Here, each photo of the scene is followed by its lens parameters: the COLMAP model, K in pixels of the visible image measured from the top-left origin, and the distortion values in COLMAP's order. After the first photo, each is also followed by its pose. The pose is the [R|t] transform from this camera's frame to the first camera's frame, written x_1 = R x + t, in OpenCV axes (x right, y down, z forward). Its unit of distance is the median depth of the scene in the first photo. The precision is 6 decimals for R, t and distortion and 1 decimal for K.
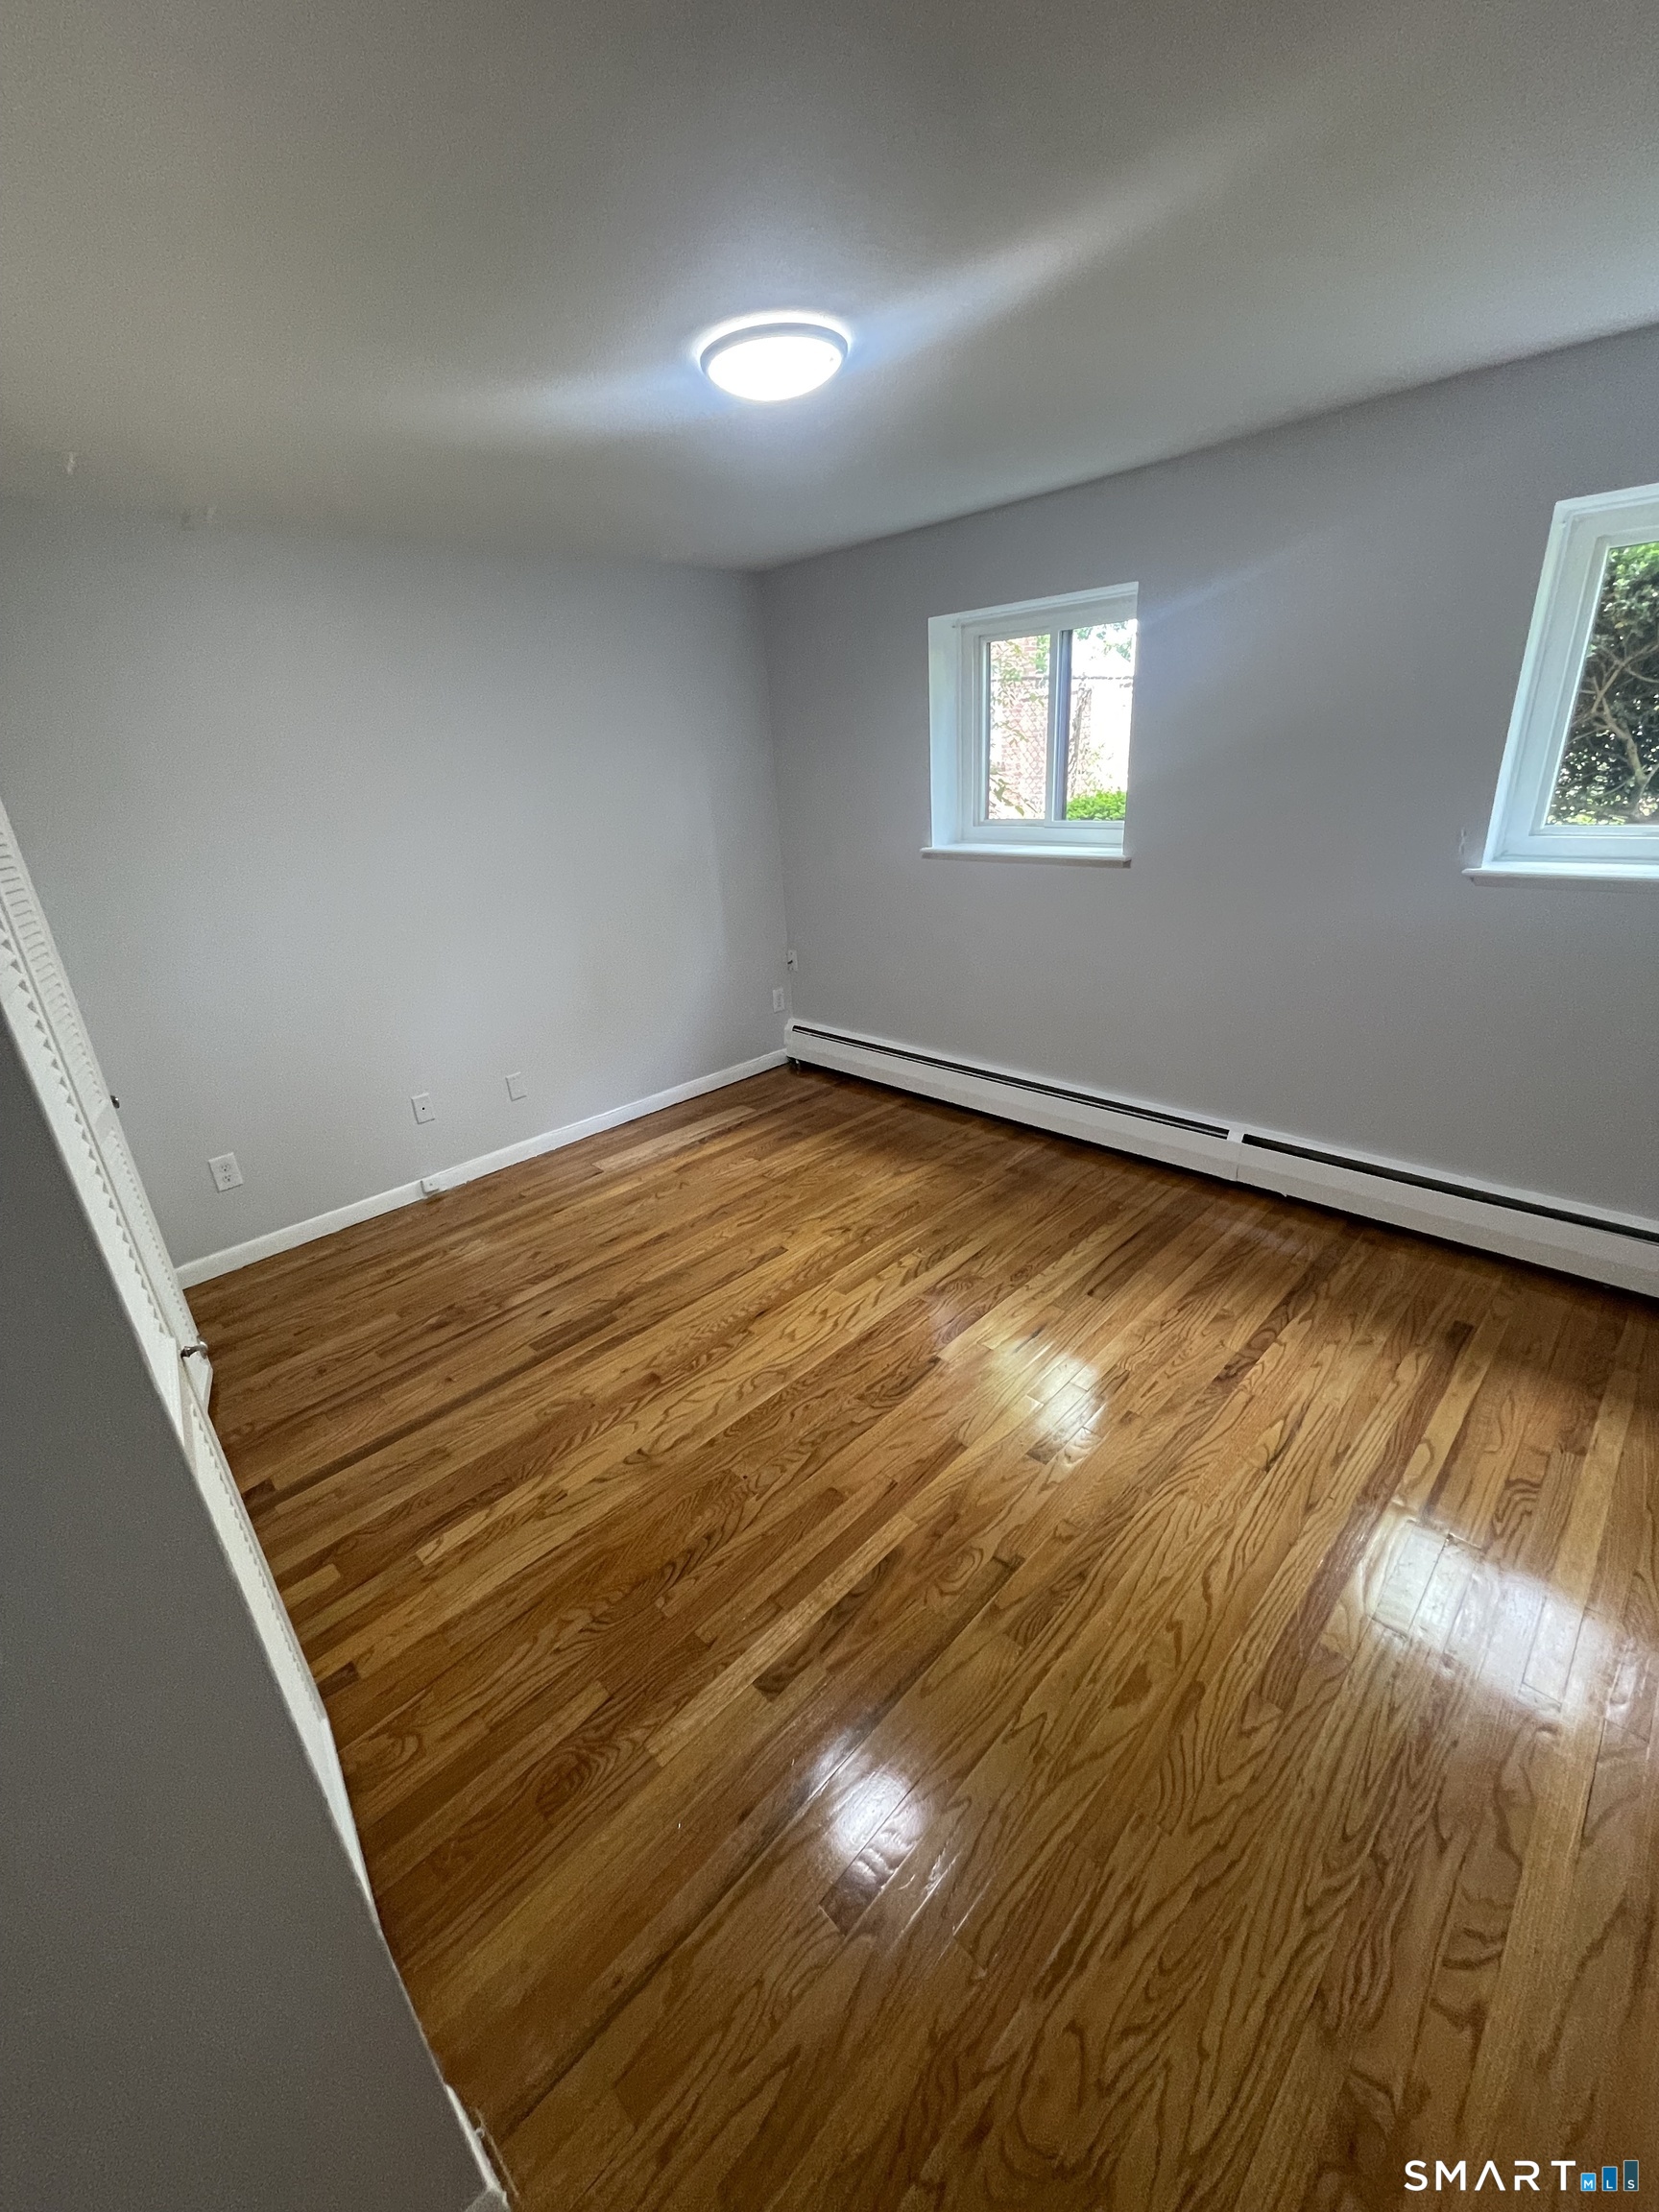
lens RADIAL K [[903.7, 0, 831.6], [0, 903.7, 1097.8], [0, 0, 1]] dist [-0.000871, -0.000192]
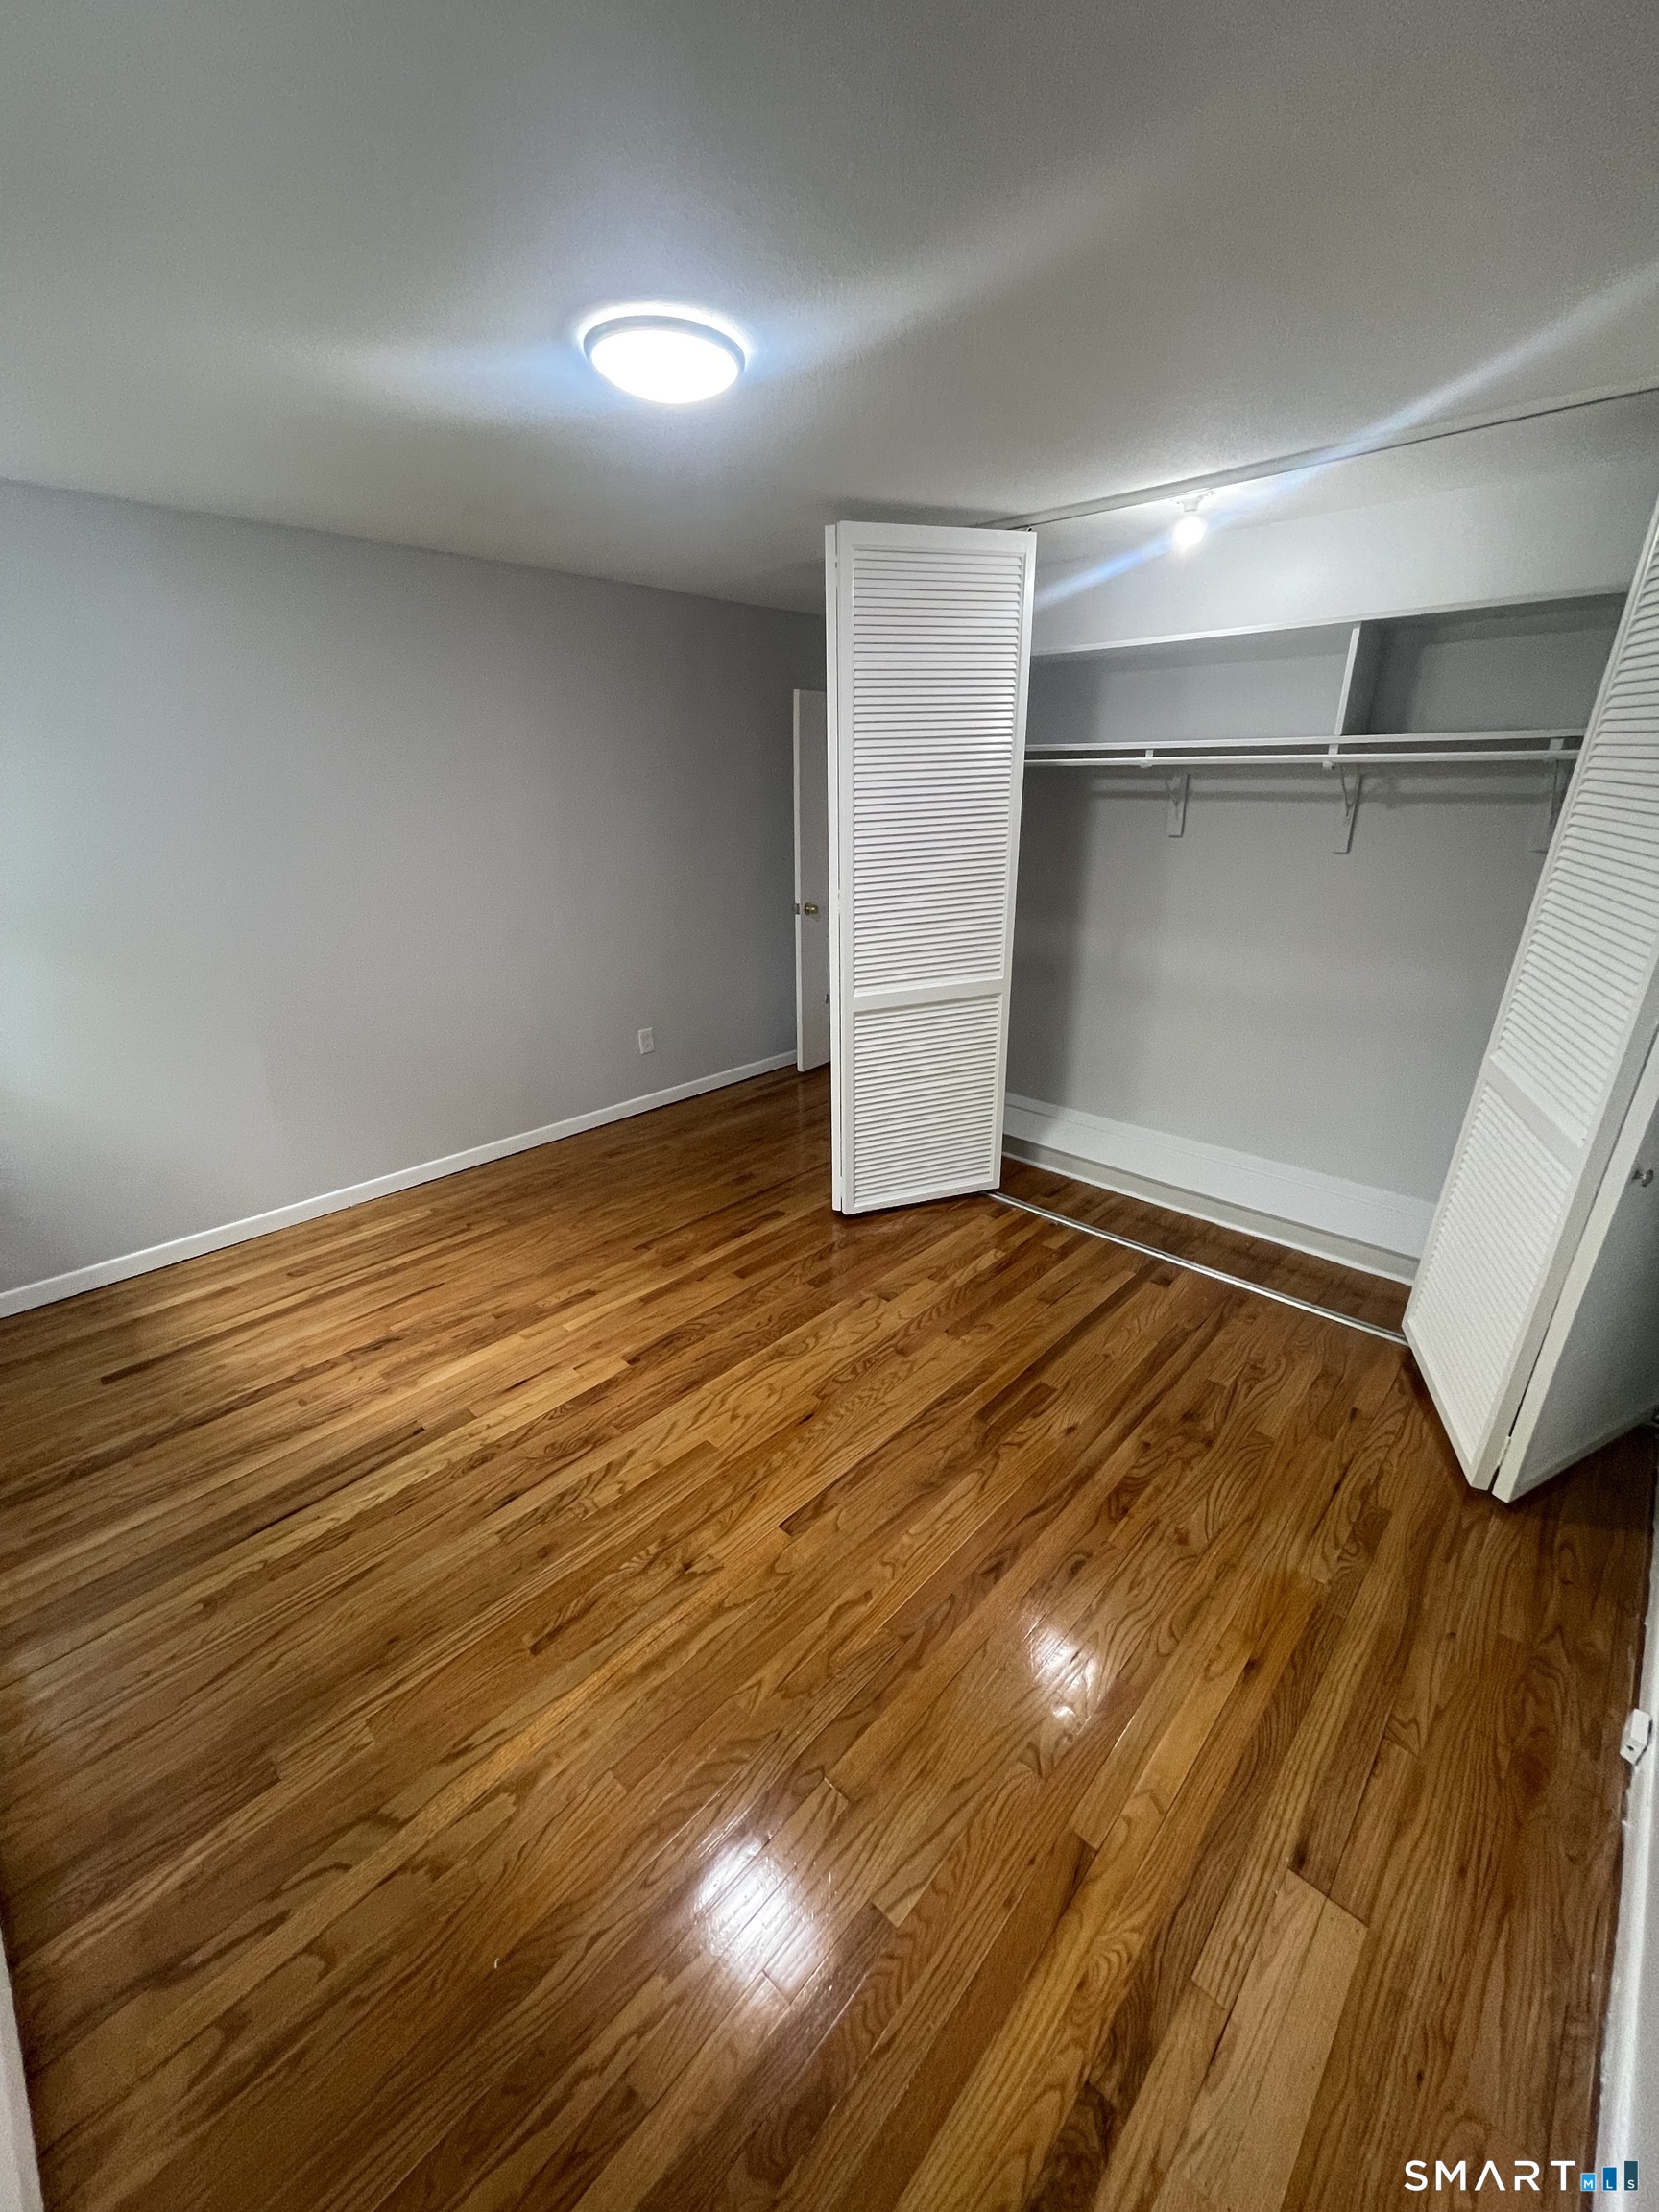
lens RADIAL K [[903.7, 0, 831.6], [0, 903.7, 1097.8], [0, 0, 1]] dist [-0.000871, -0.000192]
pose [[-0.997531, 0.069777, -0.007878, -0.118037], [0.047403, 0.751912, 0.657557, -0.569251], [0.051806, 0.655561, -0.753363, 1.483838]]
